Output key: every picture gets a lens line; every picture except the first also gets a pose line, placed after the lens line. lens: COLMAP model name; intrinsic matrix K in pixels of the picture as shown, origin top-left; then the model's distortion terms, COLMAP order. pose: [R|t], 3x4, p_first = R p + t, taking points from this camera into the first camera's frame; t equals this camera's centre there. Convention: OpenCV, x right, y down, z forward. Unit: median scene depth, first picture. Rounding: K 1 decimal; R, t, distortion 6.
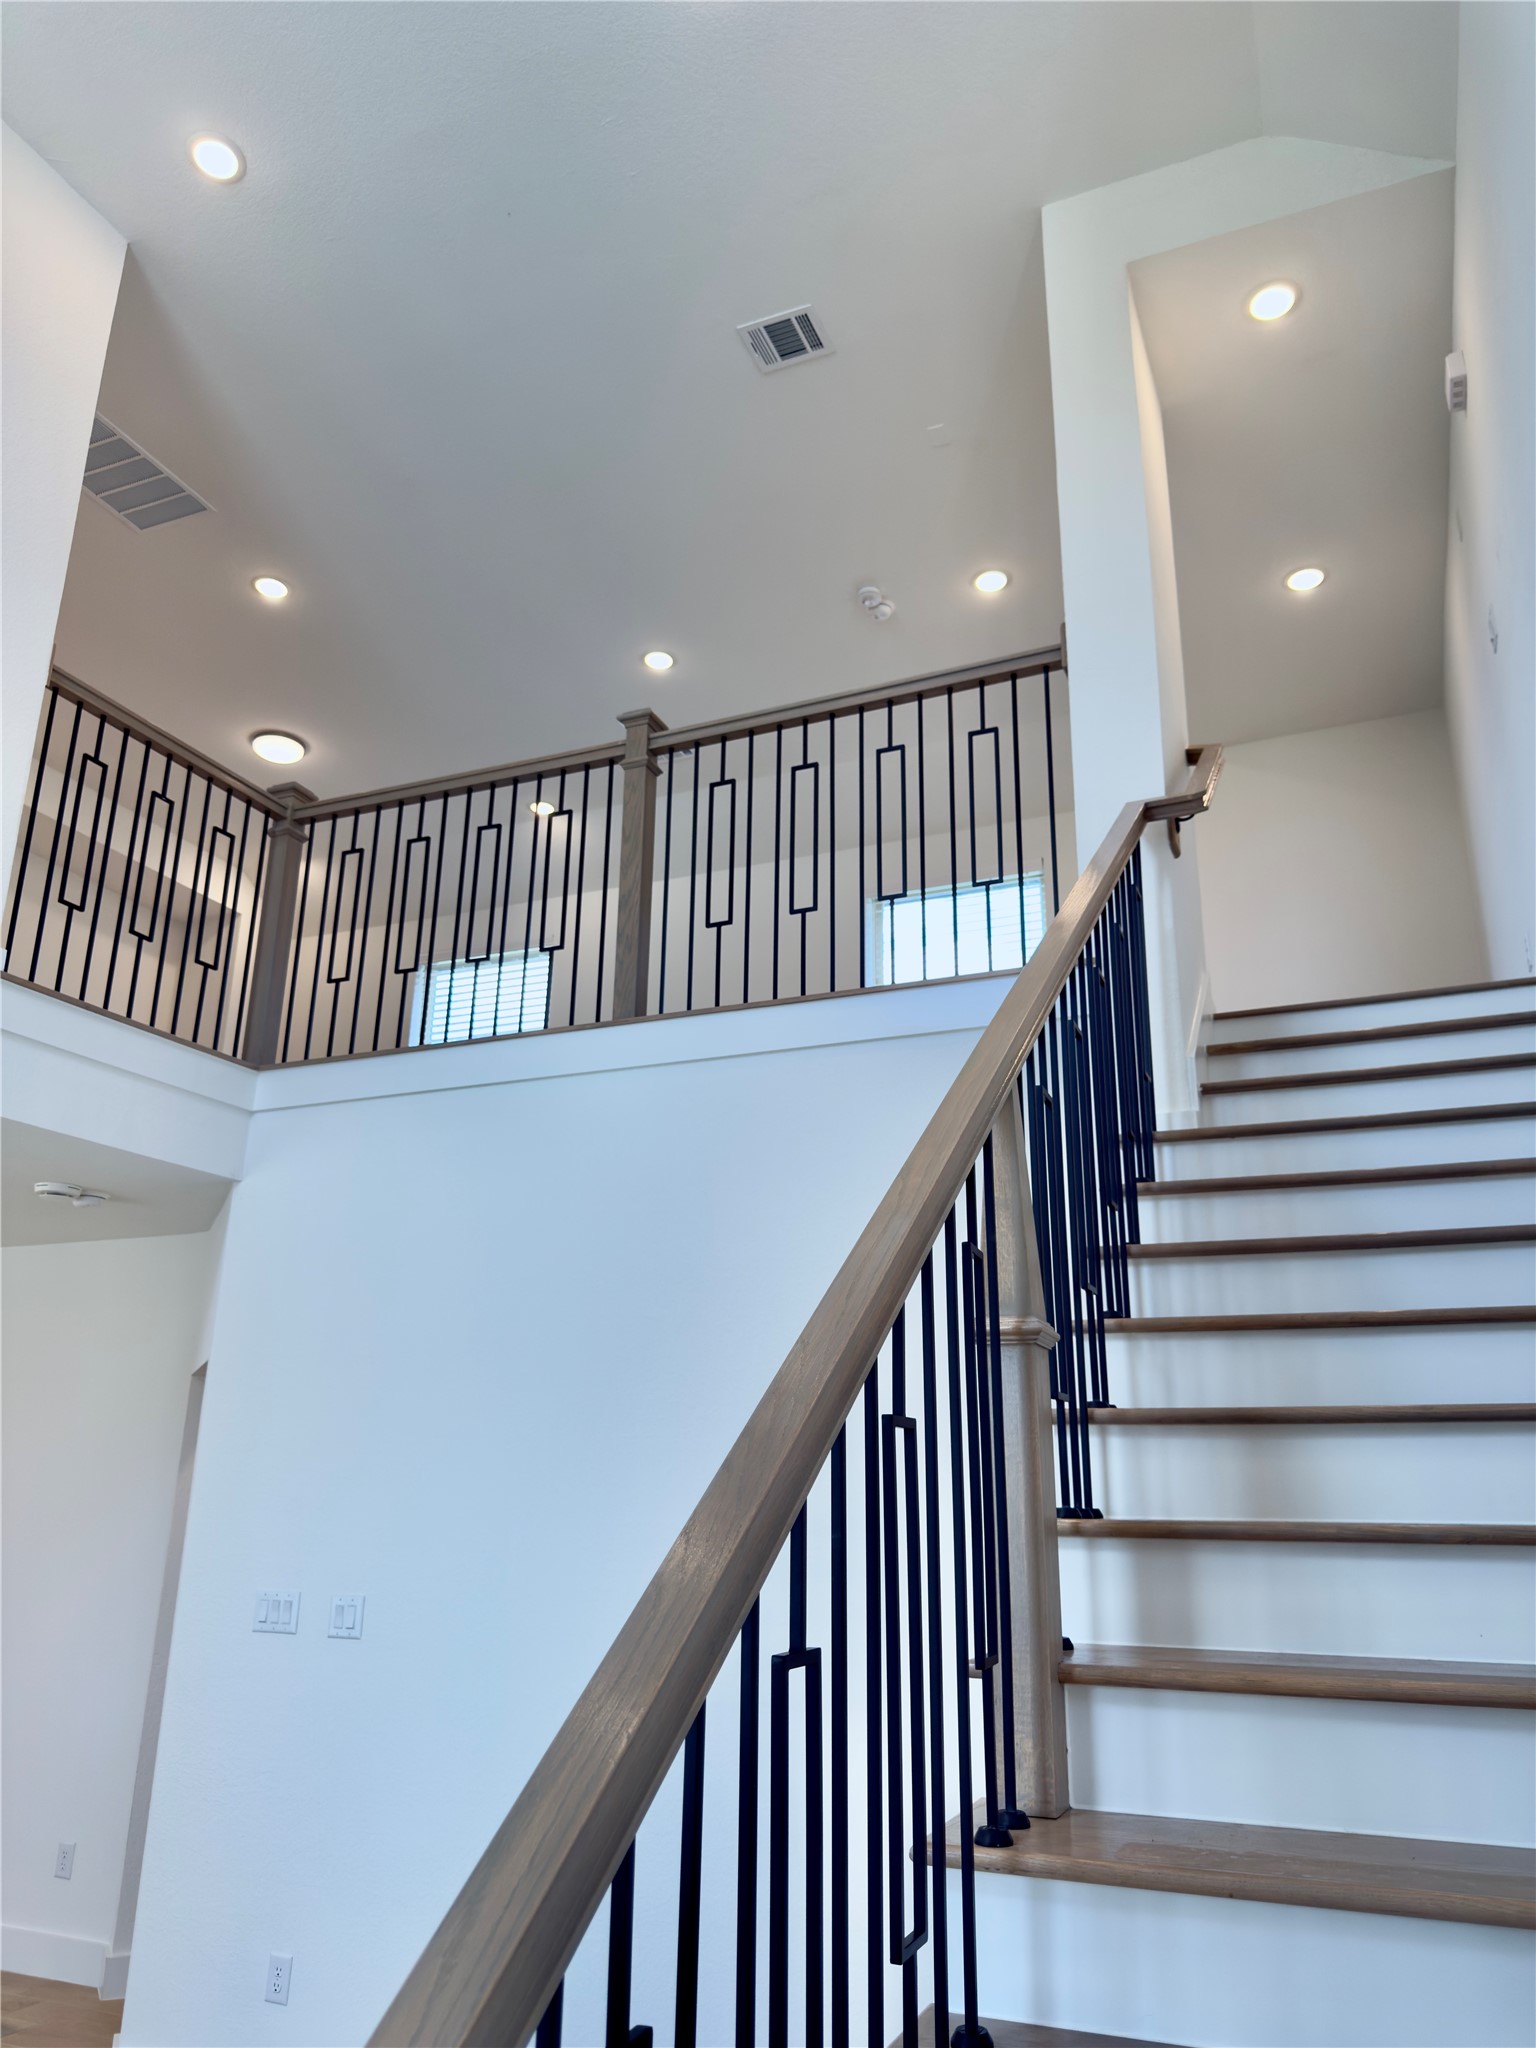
lens RADIAL K [[1441.4, 0, 768.0], [0, 1441.4, 1024.0], [0, 0, 1]] dist [0.159199, -0.301702]
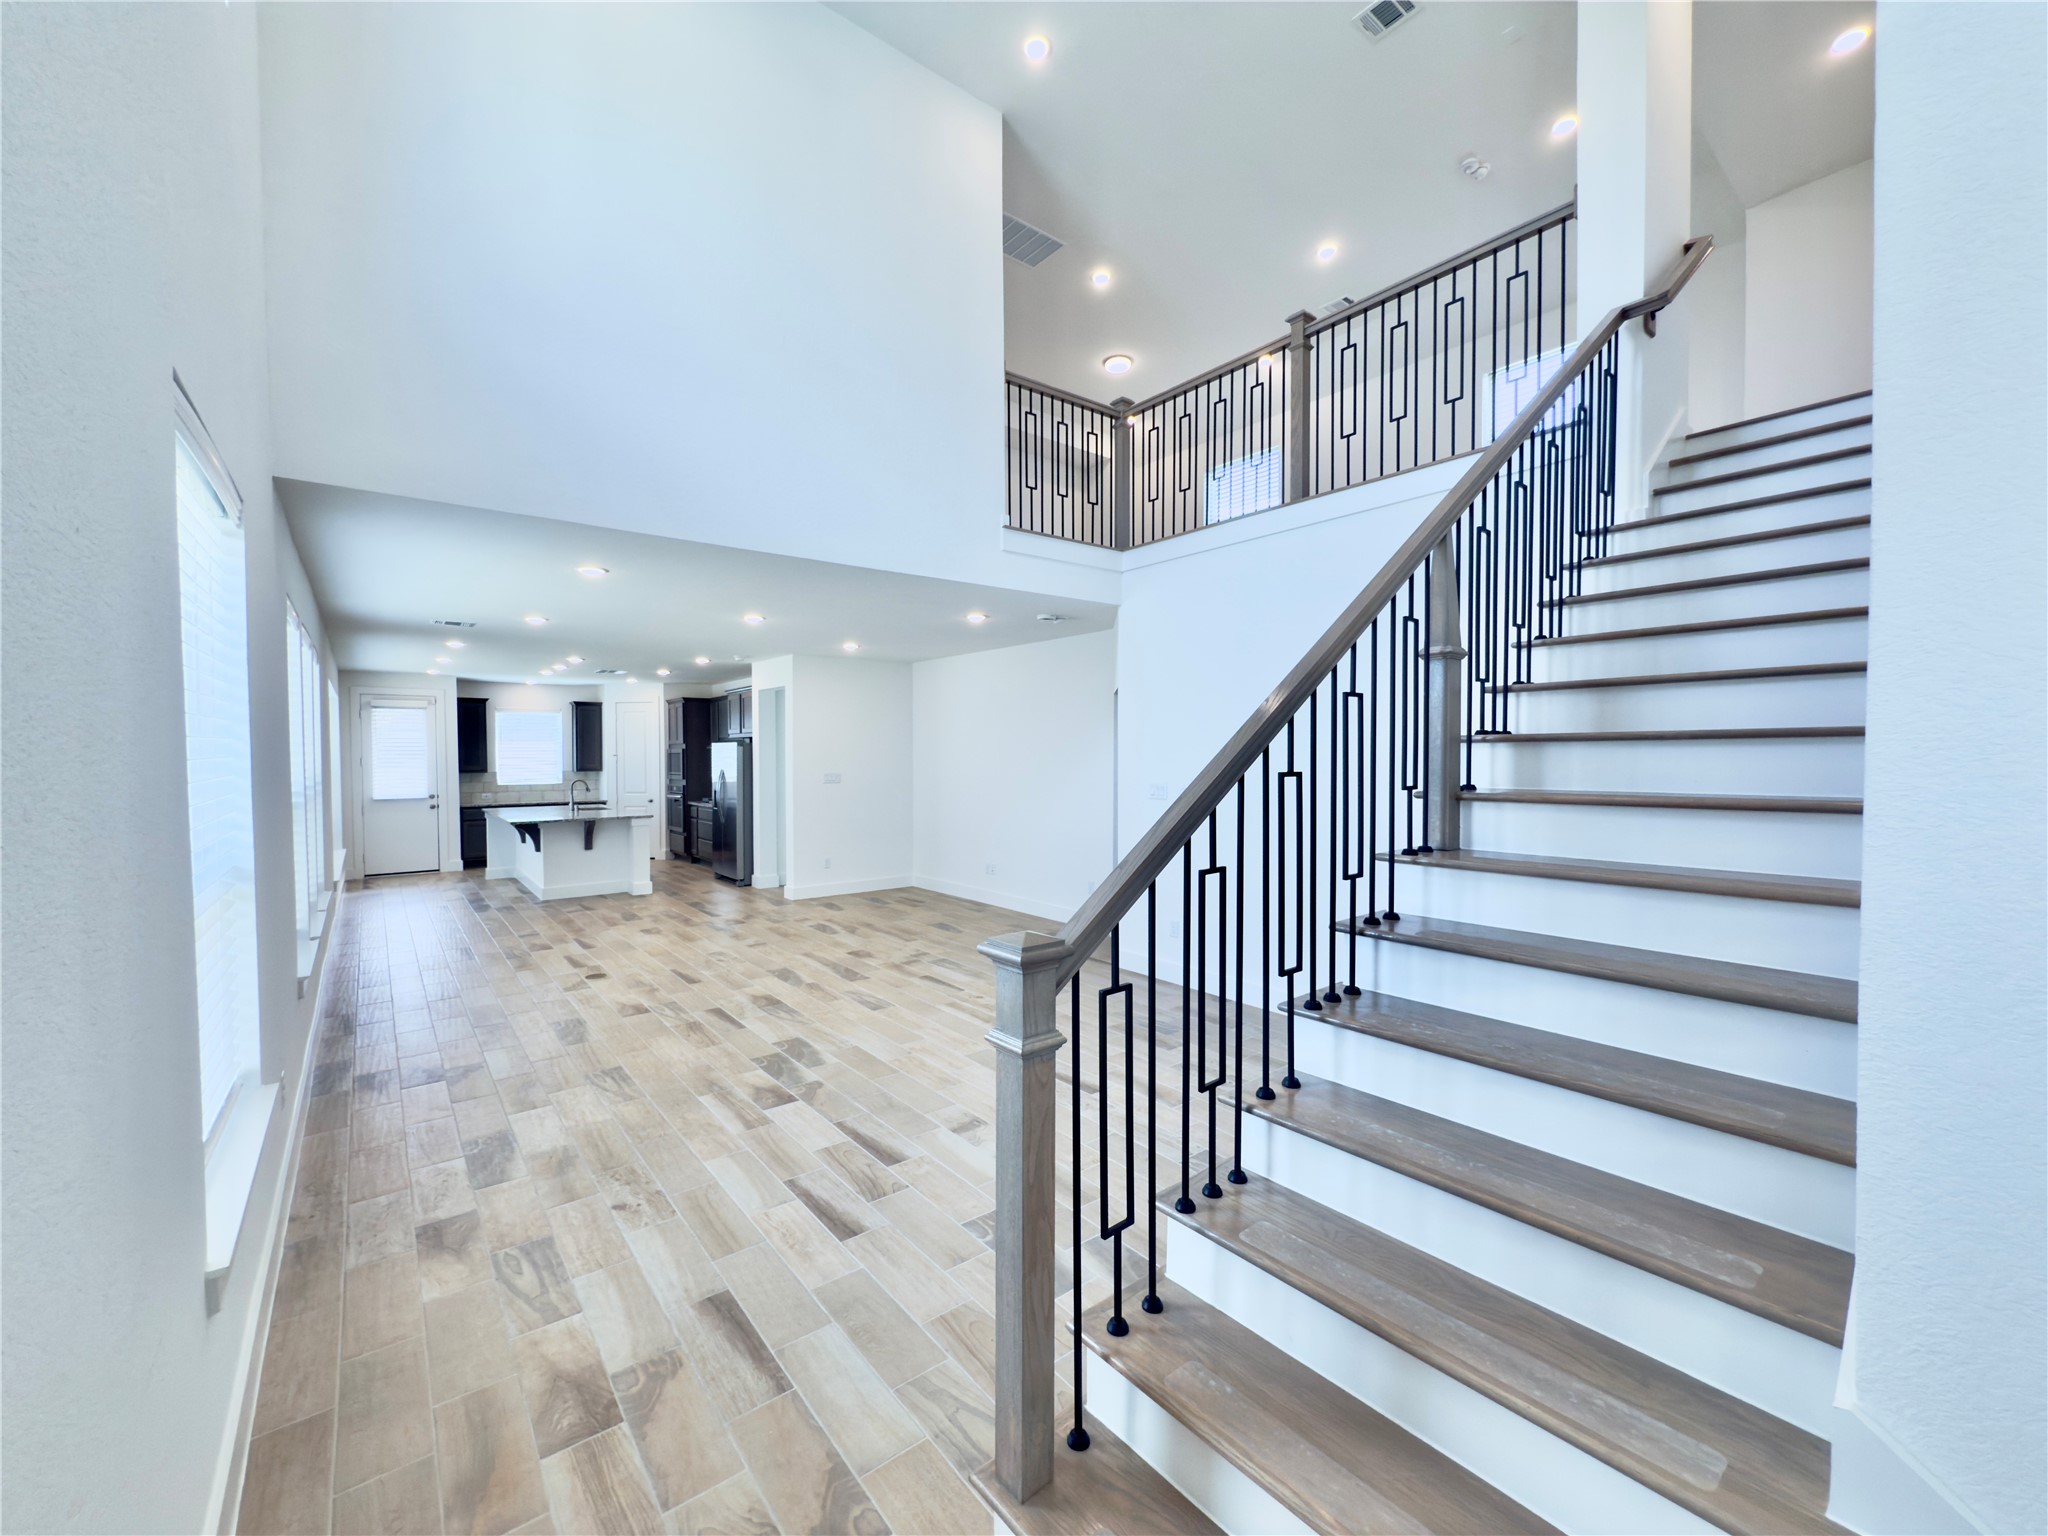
lens RADIAL K [[817.8, 0, 1024.0], [0, 817.8, 768.0], [0, 0, 1]] dist [-0.000444, -0.000239]
pose [[0.880283, -0.011890, -0.474299, 0.086507], [0.164134, 0.945591, 0.280922, -0.030647], [0.445153, -0.325140, 0.834340, -0.151200]]
